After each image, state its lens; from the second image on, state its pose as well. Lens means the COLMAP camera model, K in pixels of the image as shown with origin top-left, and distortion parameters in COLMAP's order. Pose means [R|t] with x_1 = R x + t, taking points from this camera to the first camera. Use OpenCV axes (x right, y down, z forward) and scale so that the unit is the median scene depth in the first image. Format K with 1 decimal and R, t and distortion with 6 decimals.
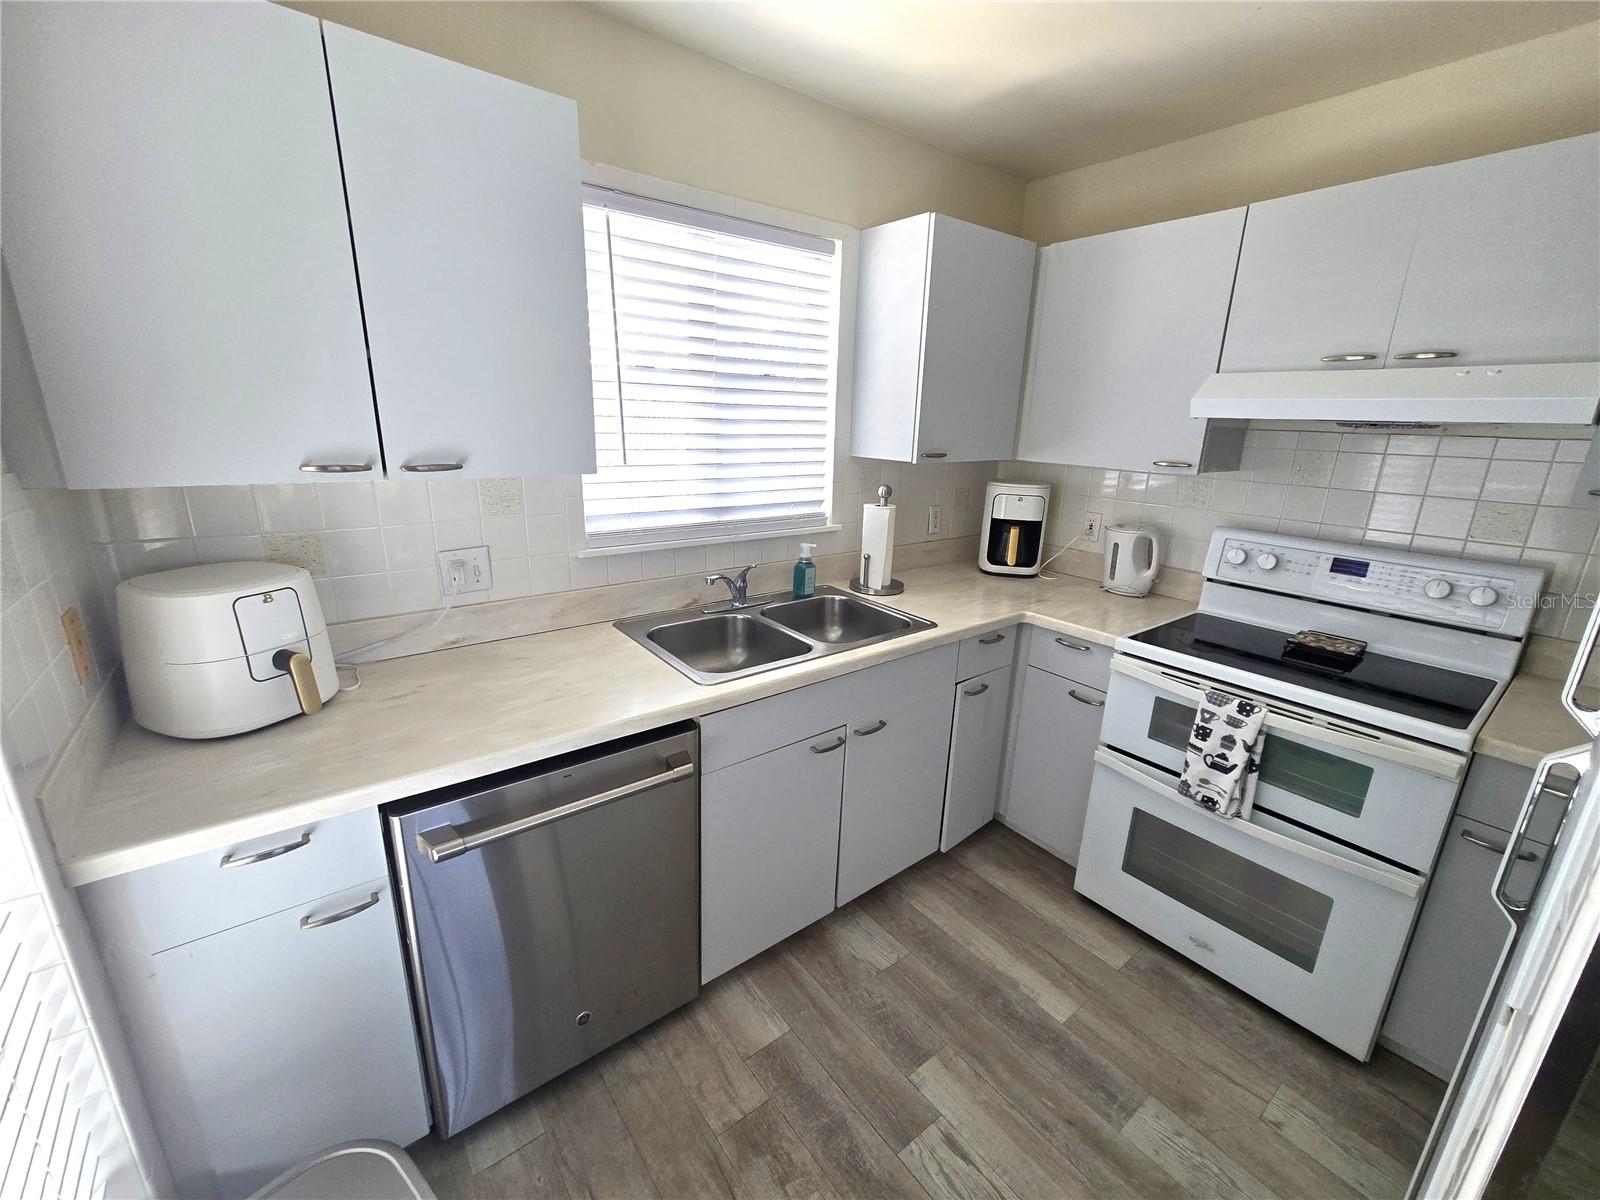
lens RADIAL K [[654.5, 0, 803.7], [0, 654.5, 601.3], [0, 0, 1]] dist [-0.002612, 0.000870]
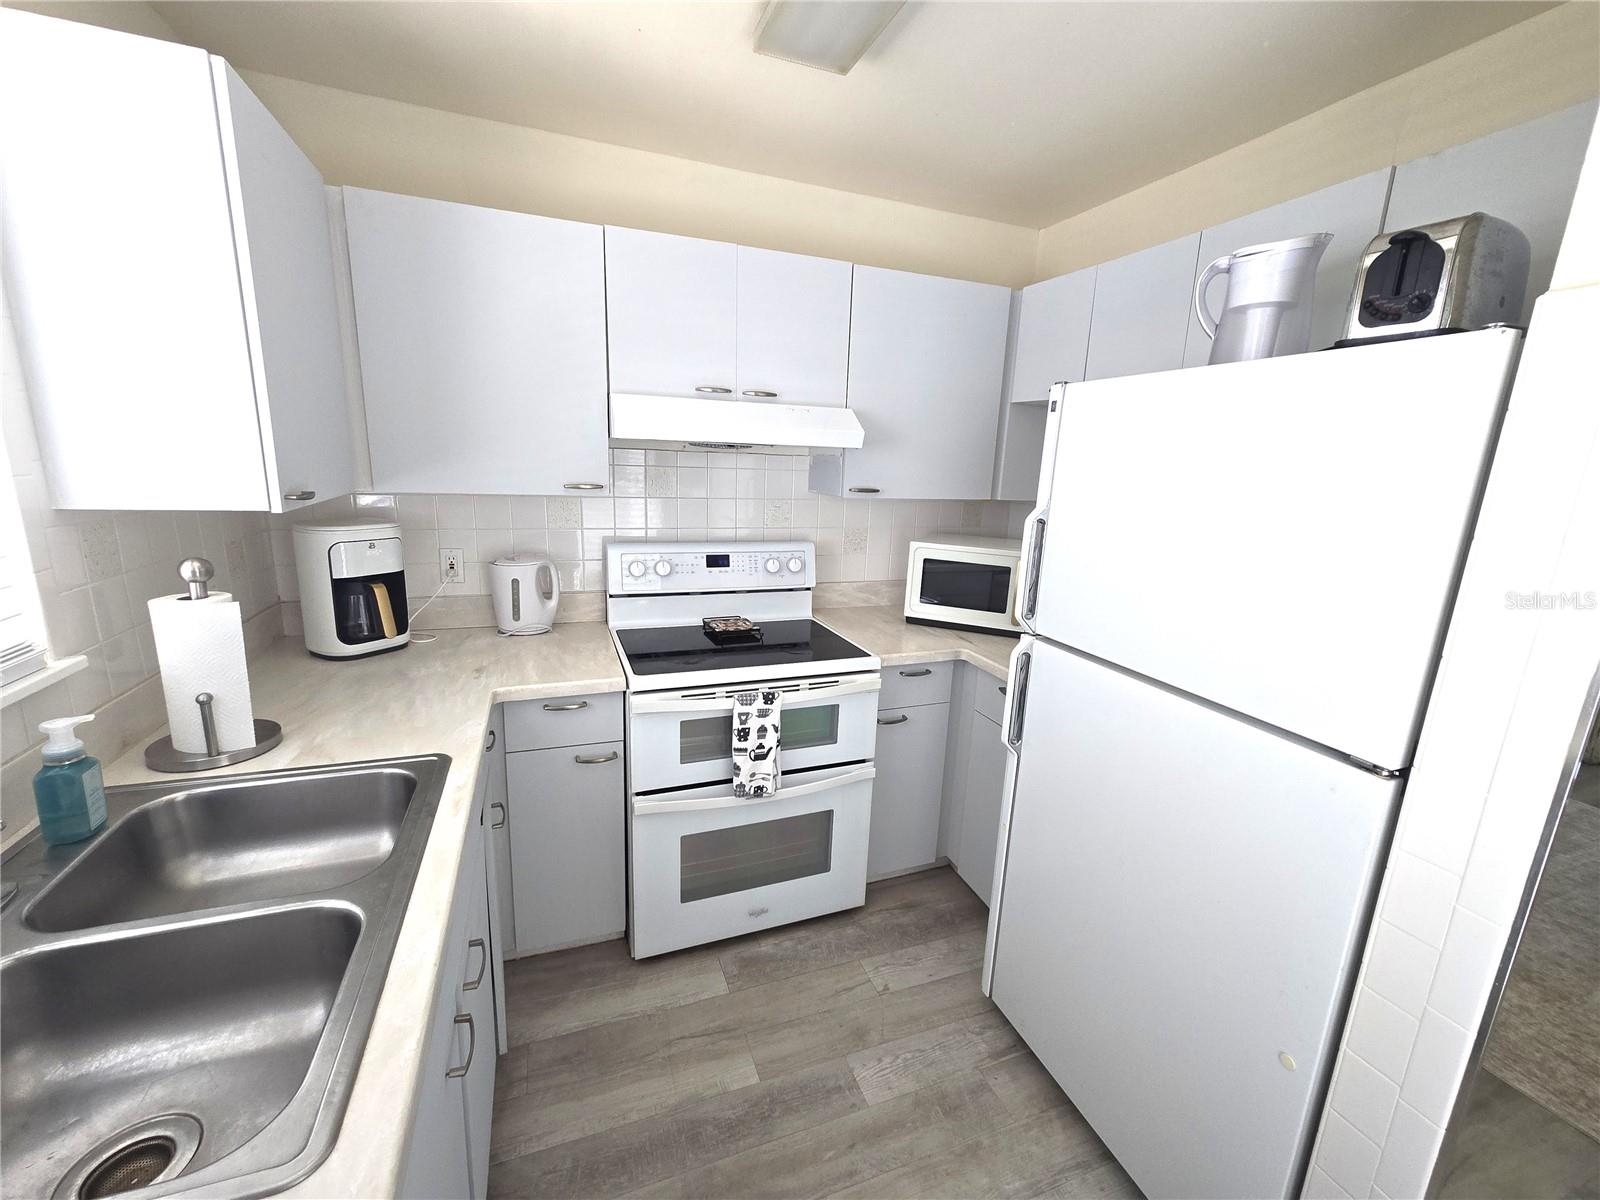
lens RADIAL K [[654.5, 0, 799.0], [0, 654.5, 602.1], [0, 0, 1]] dist [-0.002612, 0.000870]
pose [[0.295892, -0.228454, 0.927500, -0.290712], [0.231629, 0.959160, 0.162357, -0.150645], [-0.926712, 0.166796, 0.336725, 0.490088]]
